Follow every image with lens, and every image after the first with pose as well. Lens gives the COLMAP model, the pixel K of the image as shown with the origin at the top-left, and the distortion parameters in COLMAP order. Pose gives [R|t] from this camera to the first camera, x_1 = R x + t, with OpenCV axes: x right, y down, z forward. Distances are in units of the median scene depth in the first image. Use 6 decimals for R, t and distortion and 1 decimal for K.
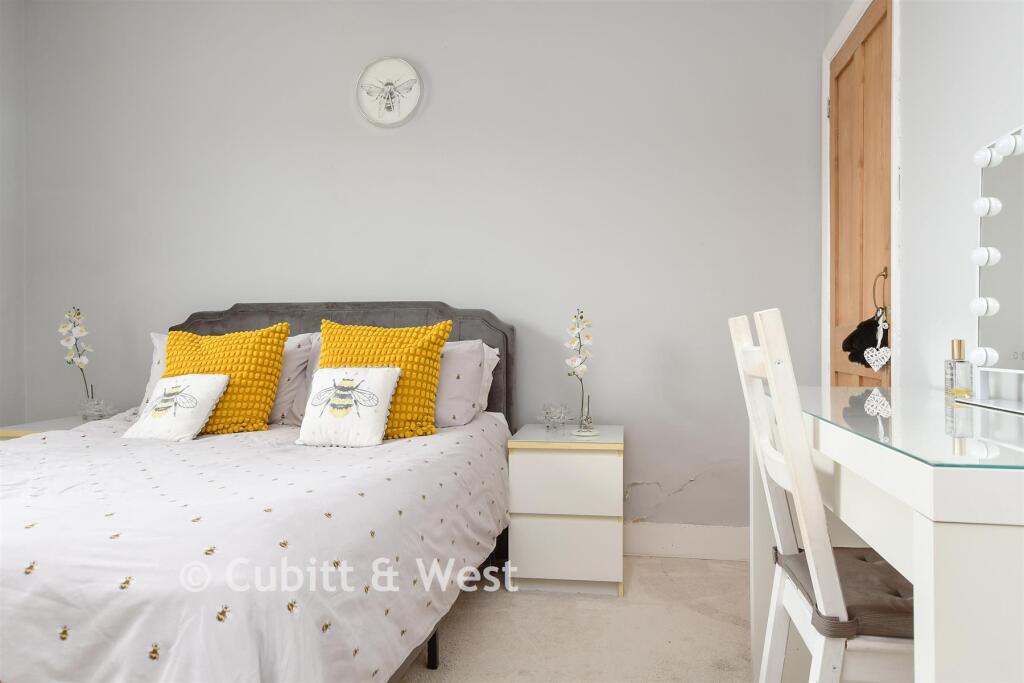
lens RADIAL K [[724.3, 0, 512.0], [0, 724.3, 341.5], [0, 0, 1]] dist [0.009206, 0.002314]
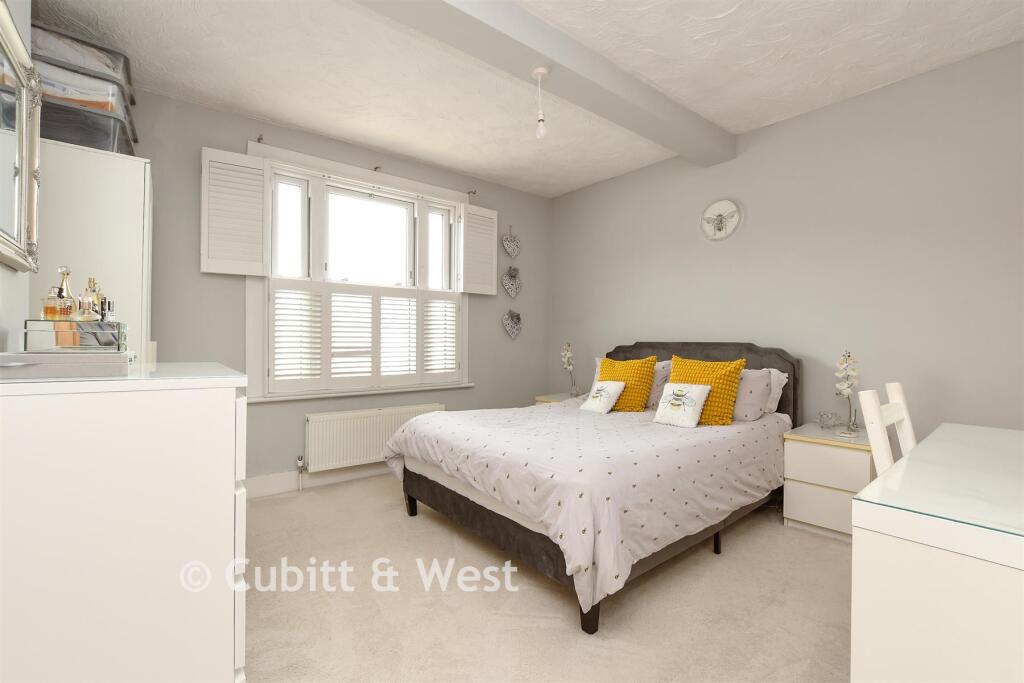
lens RADIAL K [[448.8, 0, 511.6], [0, 448.8, 340.2], [0, 0, 1]] dist [-0.018640, 0.001240]
pose [[0.756616, 0.005320, -0.653838, 0.191943], [-0.001334, 0.999977, 0.006592, -0.081257], [0.653858, -0.004115, 0.756606, -0.161796]]
